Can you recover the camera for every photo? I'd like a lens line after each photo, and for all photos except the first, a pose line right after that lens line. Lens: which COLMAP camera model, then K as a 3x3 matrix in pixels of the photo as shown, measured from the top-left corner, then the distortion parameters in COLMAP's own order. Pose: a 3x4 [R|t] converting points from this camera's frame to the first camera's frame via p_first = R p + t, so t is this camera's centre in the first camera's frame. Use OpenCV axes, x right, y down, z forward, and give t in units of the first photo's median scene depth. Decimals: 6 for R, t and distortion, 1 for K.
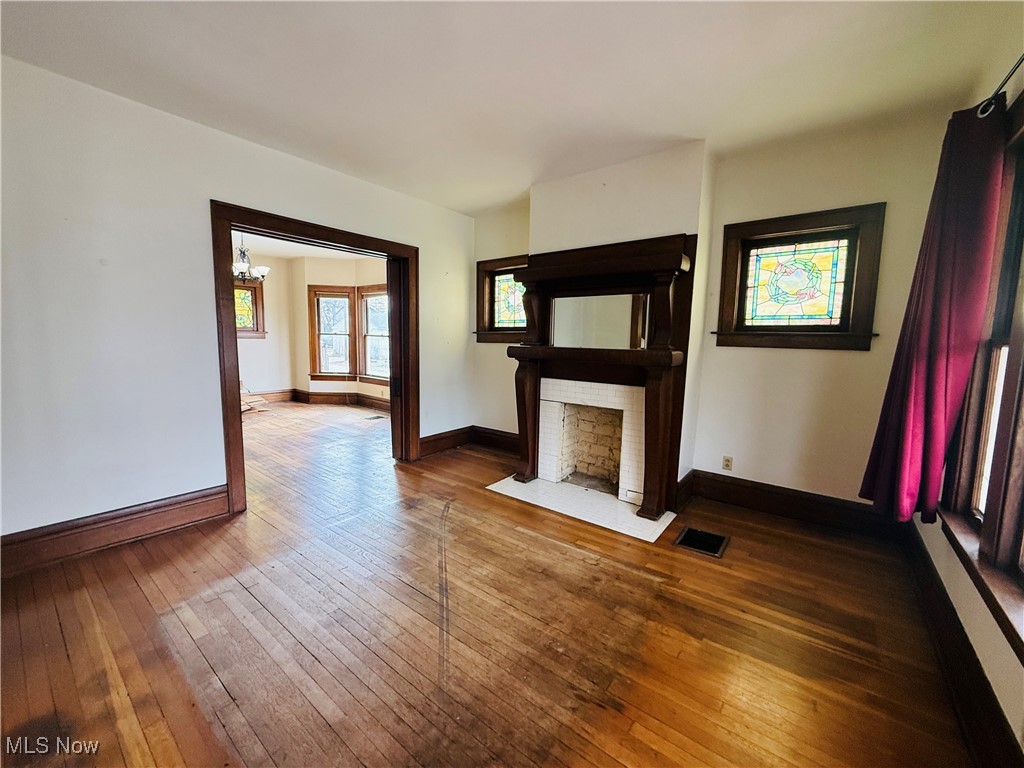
lens RADIAL K [[411.6, 0, 513.3], [0, 411.6, 380.1], [0, 0, 1]] dist [0.018951, -0.000075]
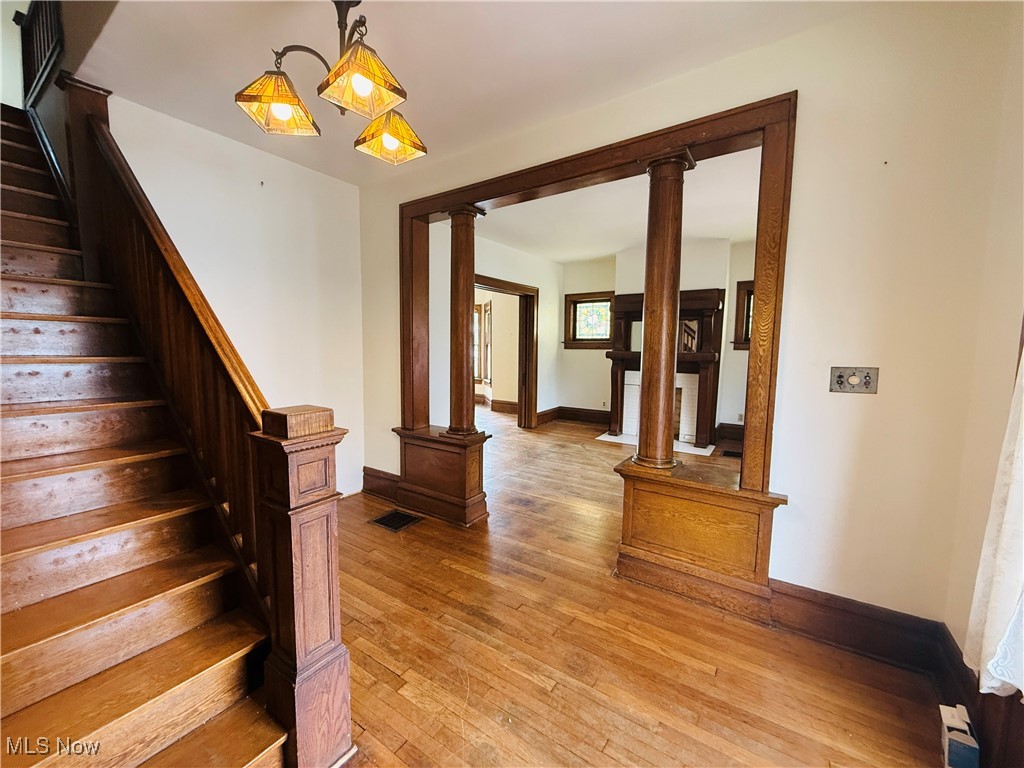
lens RADIAL K [[410.5, 0, 510.1], [0, 410.5, 379.5], [0, 0, 1]] dist [-0.000583, -0.000052]
pose [[0.997681, -0.015315, 0.066320, -0.480703], [0.016208, 0.999785, -0.012947, 0.041881], [-0.066107, 0.013992, 0.997714, -0.560040]]
